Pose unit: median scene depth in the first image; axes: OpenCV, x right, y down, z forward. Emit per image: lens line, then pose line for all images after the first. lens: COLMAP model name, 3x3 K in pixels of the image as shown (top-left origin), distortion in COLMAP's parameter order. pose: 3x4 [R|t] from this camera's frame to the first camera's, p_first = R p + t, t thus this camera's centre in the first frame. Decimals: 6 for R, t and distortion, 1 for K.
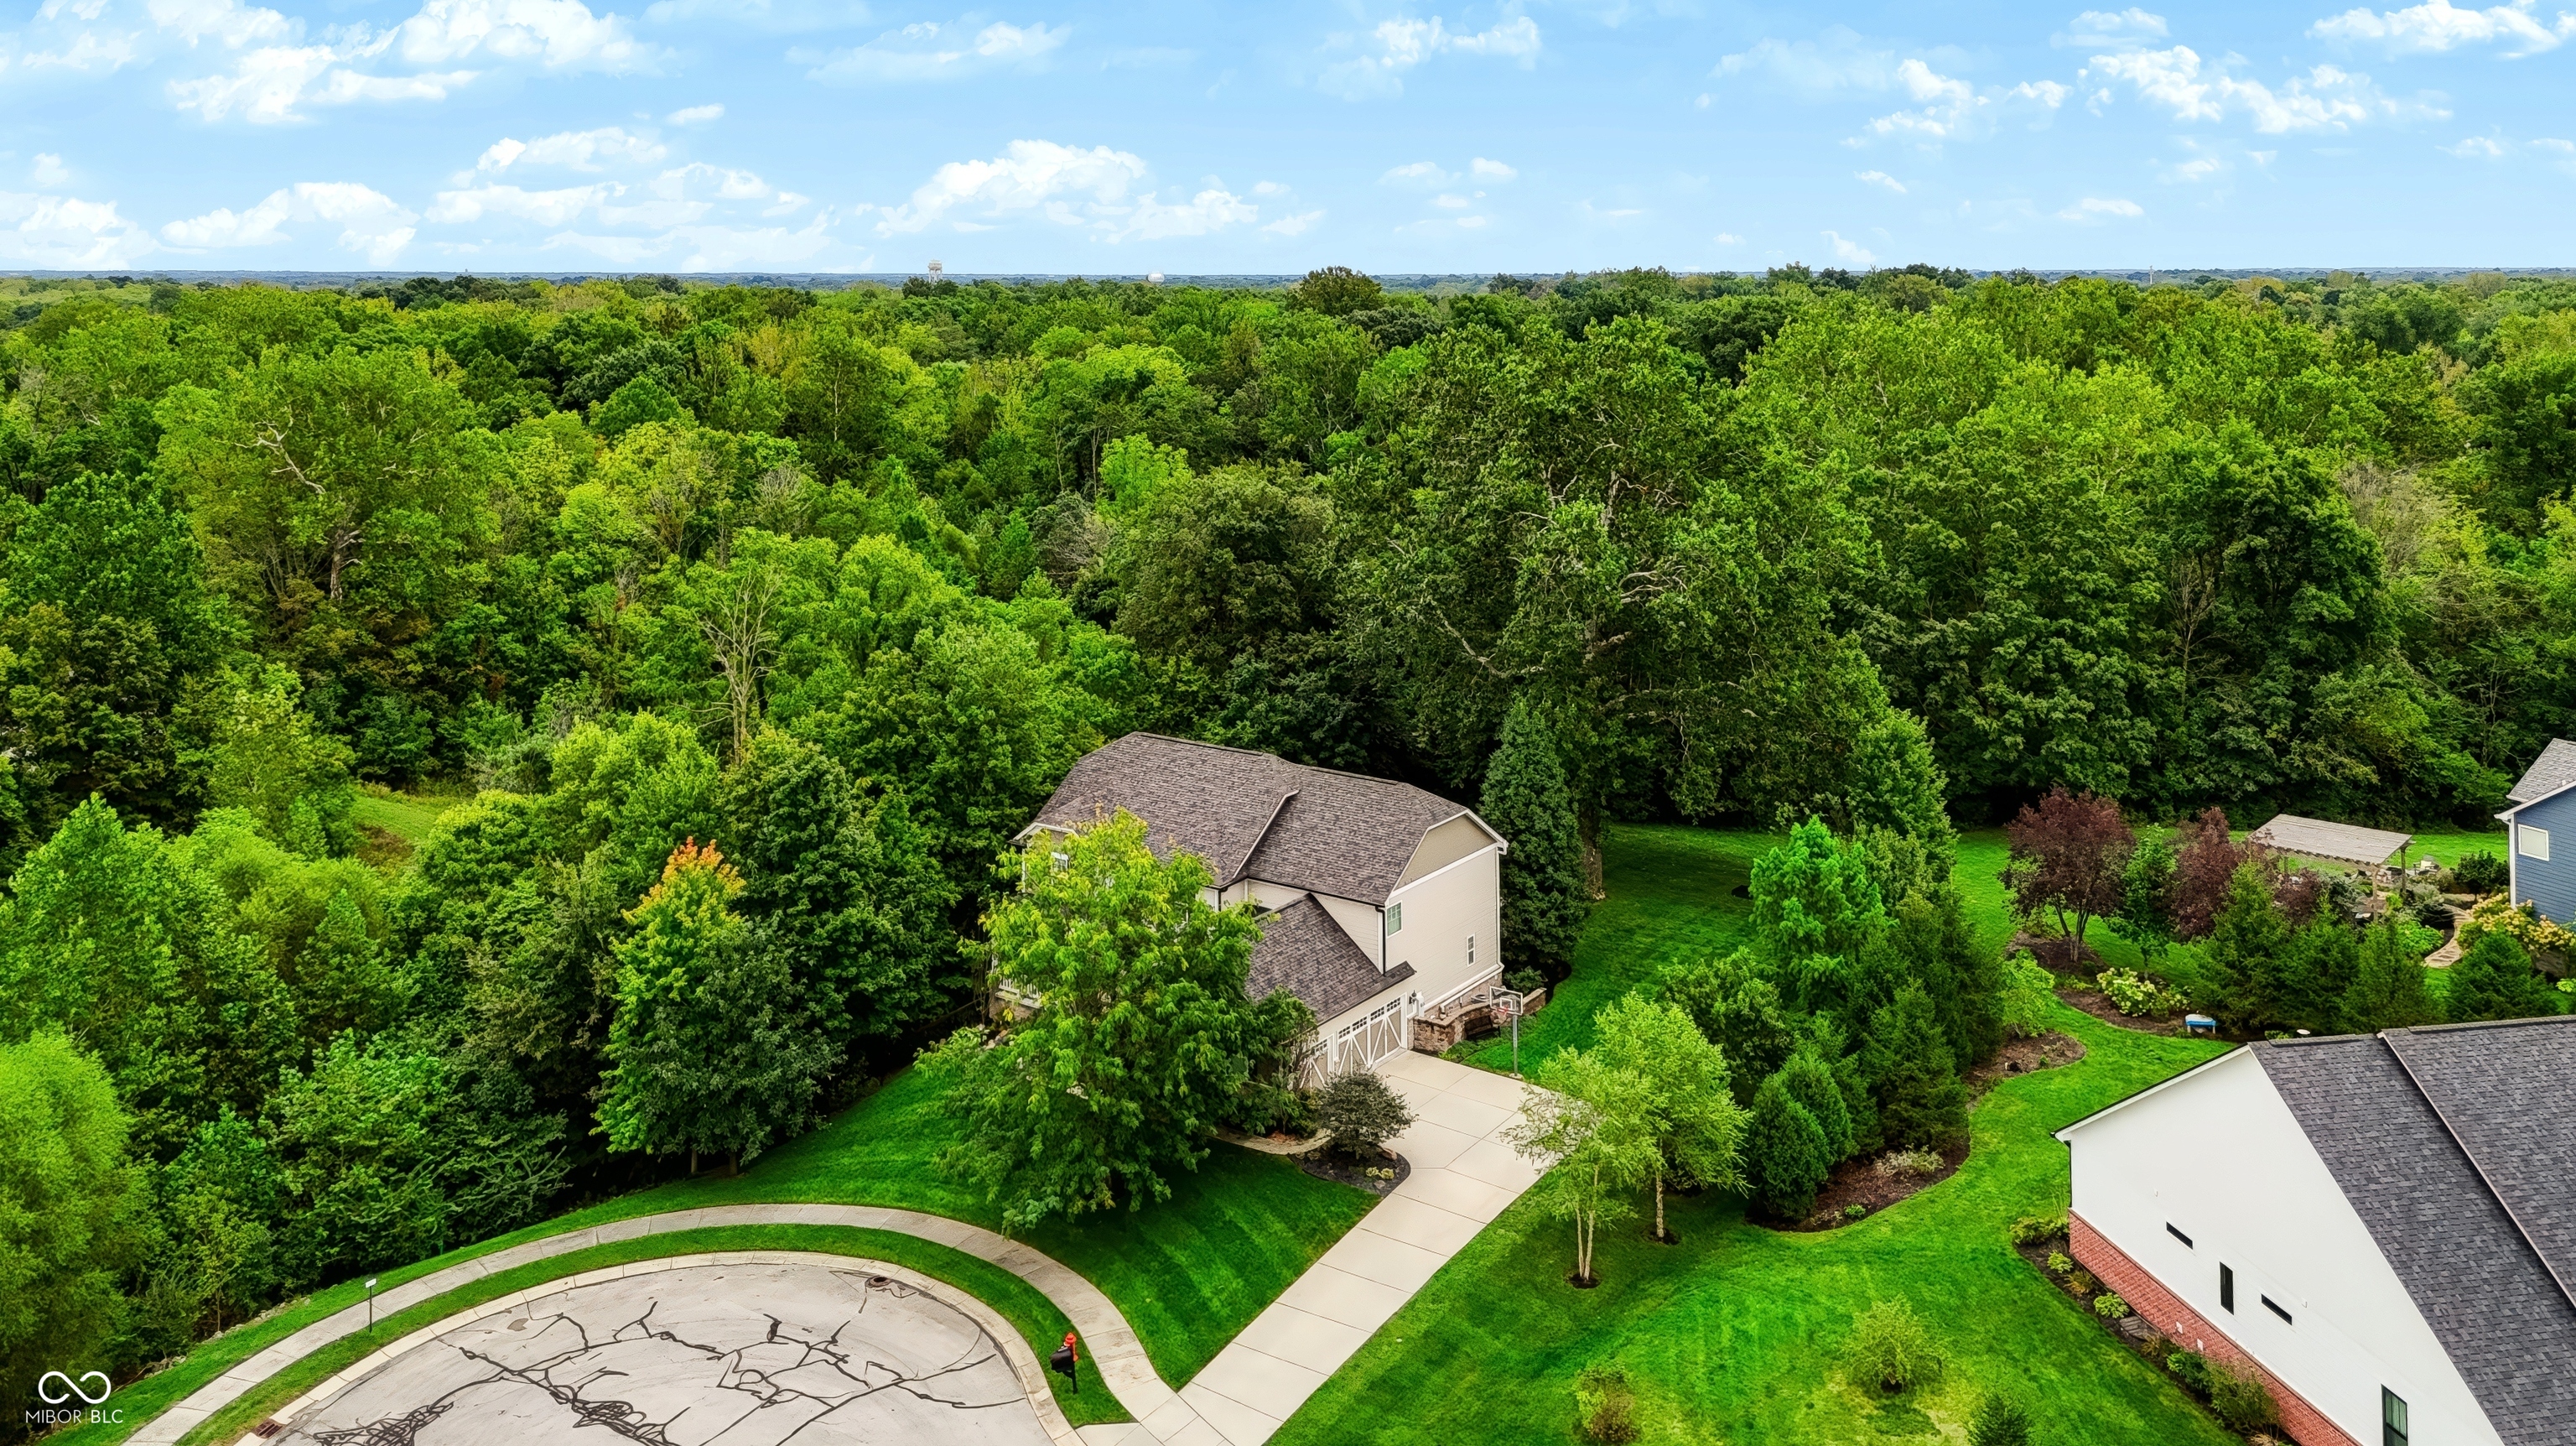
lens RADIAL K [[1914.8, 0, 1301.3], [0, 1914.8, 668.5], [0, 0, 1]] dist [0.032004, -0.006714]
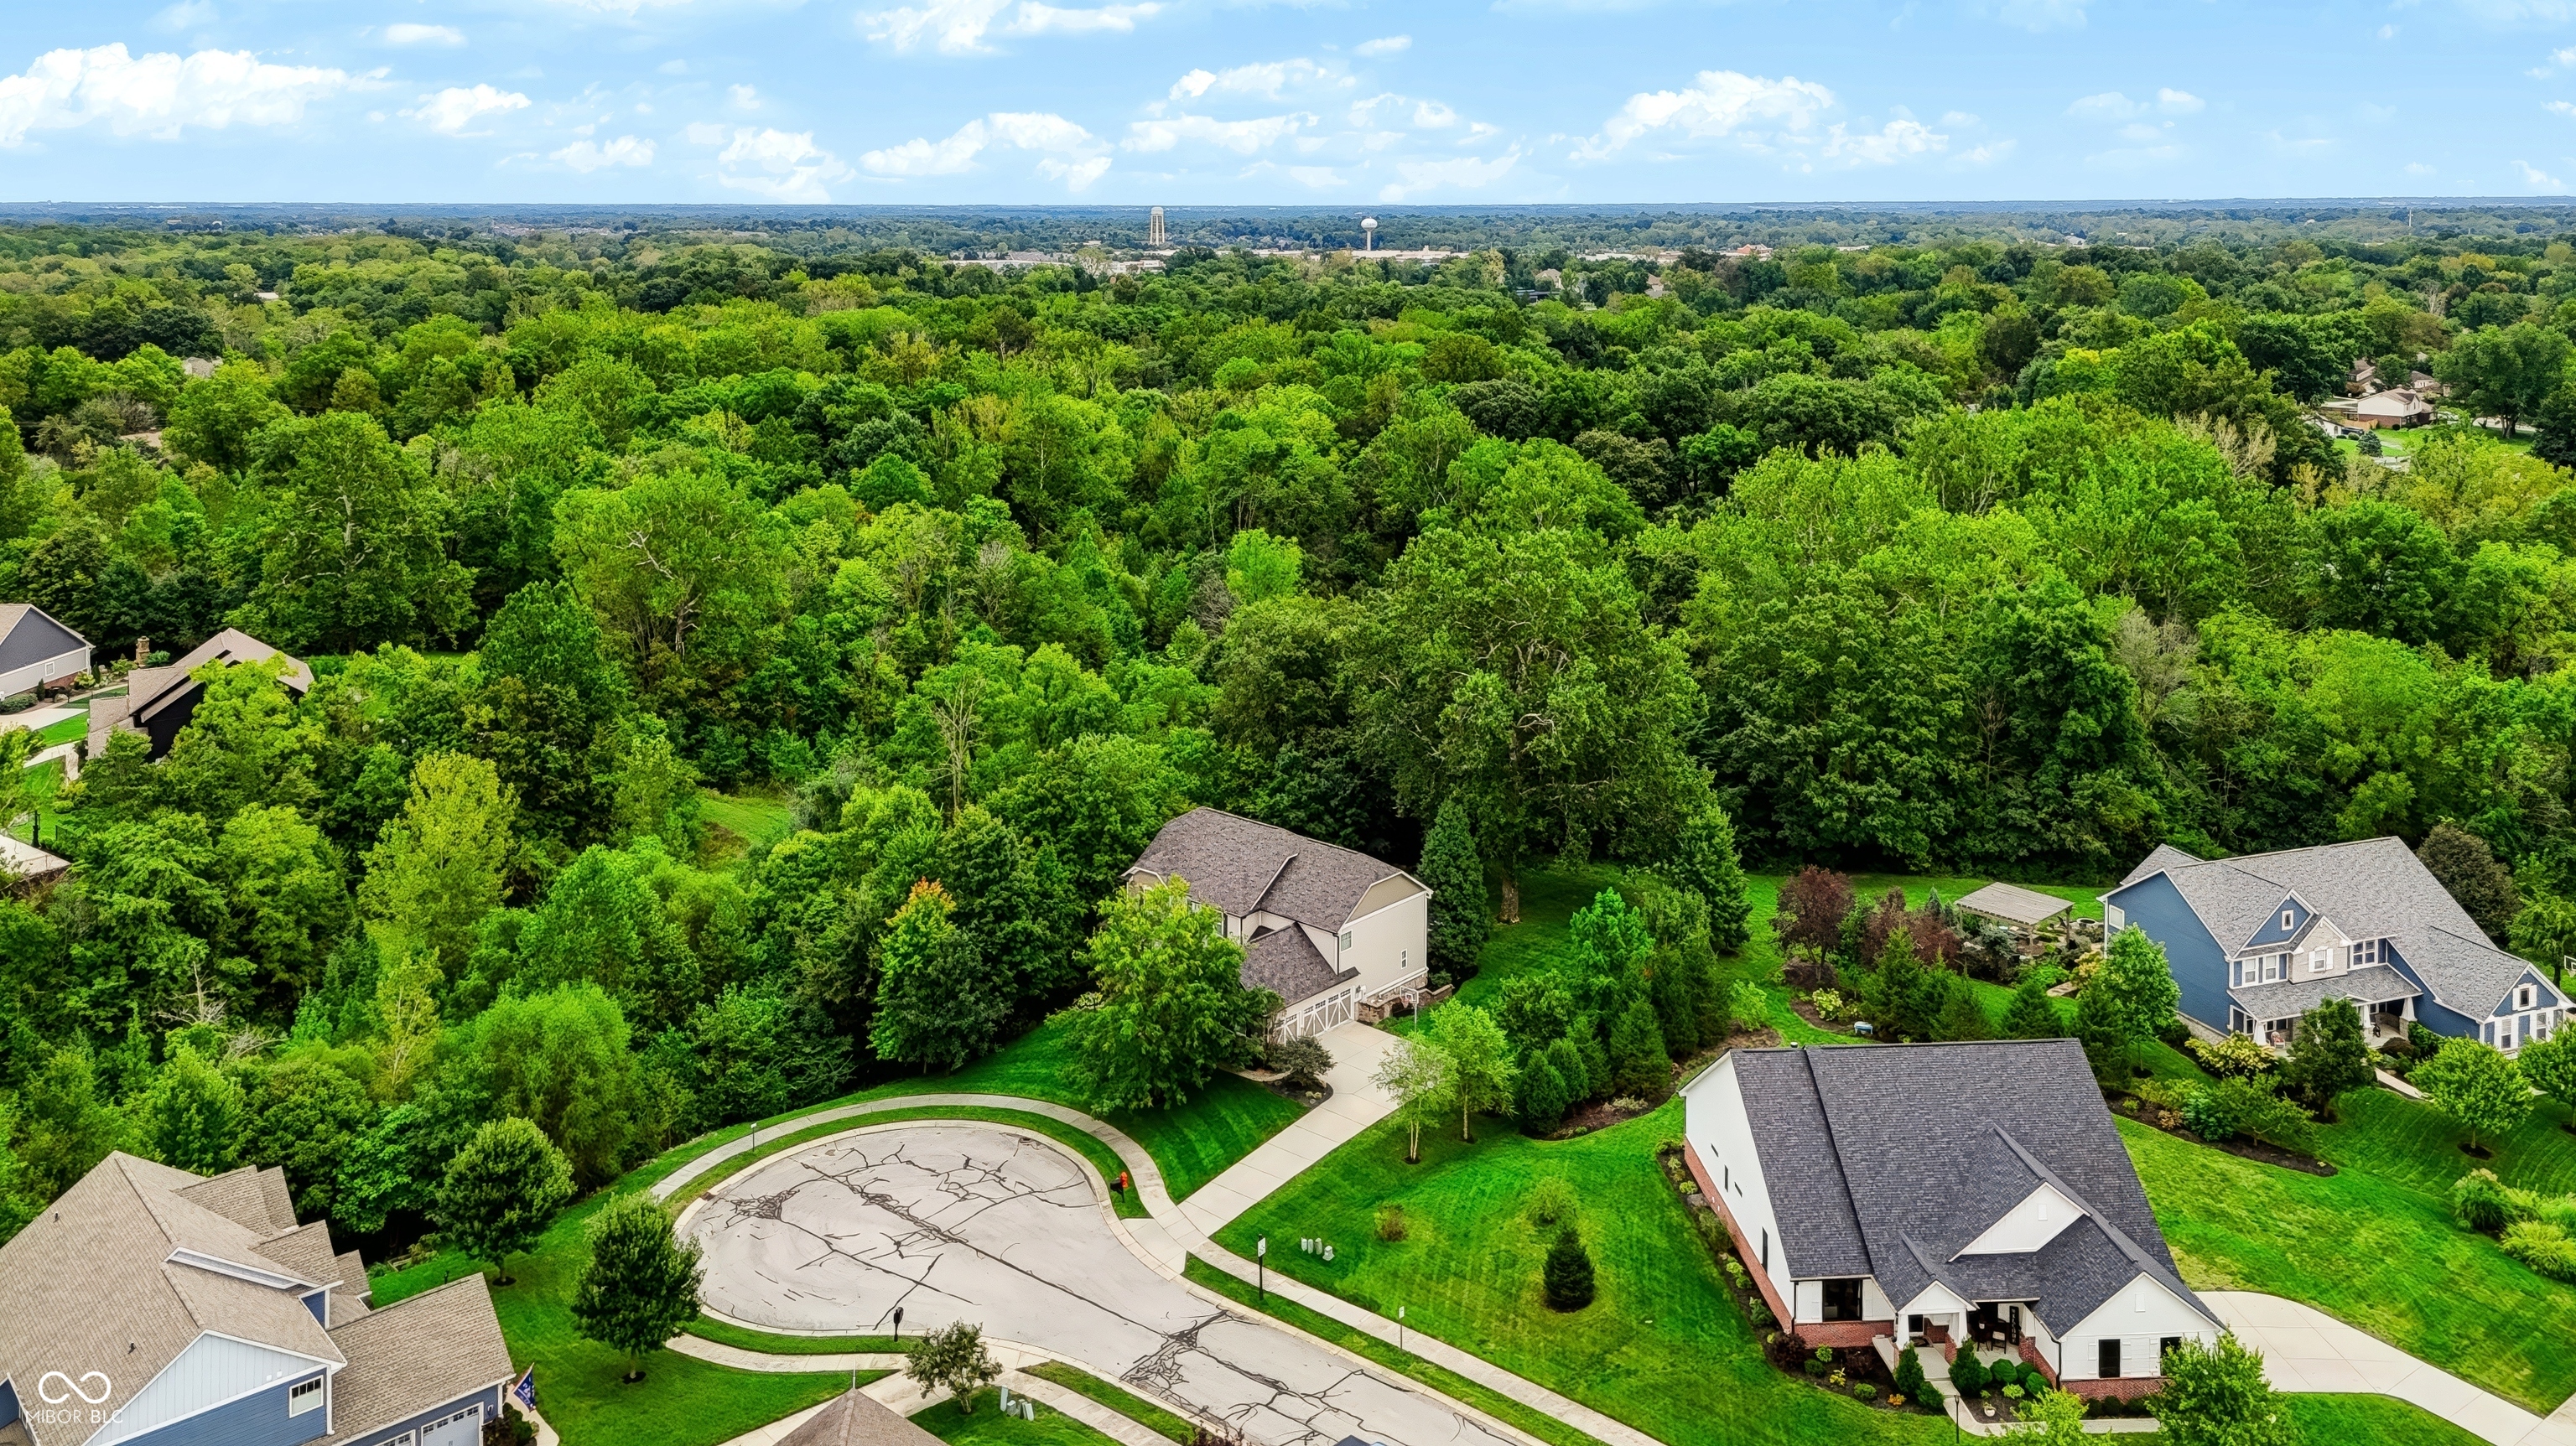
lens RADIAL K [[1912.5, 0, 1288.0], [0, 1912.5, 723.0], [0, 0, 1]] dist [0.061384, -0.003849]
pose [[0.992362, 0.028246, -0.120084, 0.180233], [-0.019843, 0.997307, 0.070605, -0.158184], [0.121755, -0.067683, 0.990250, -0.566182]]
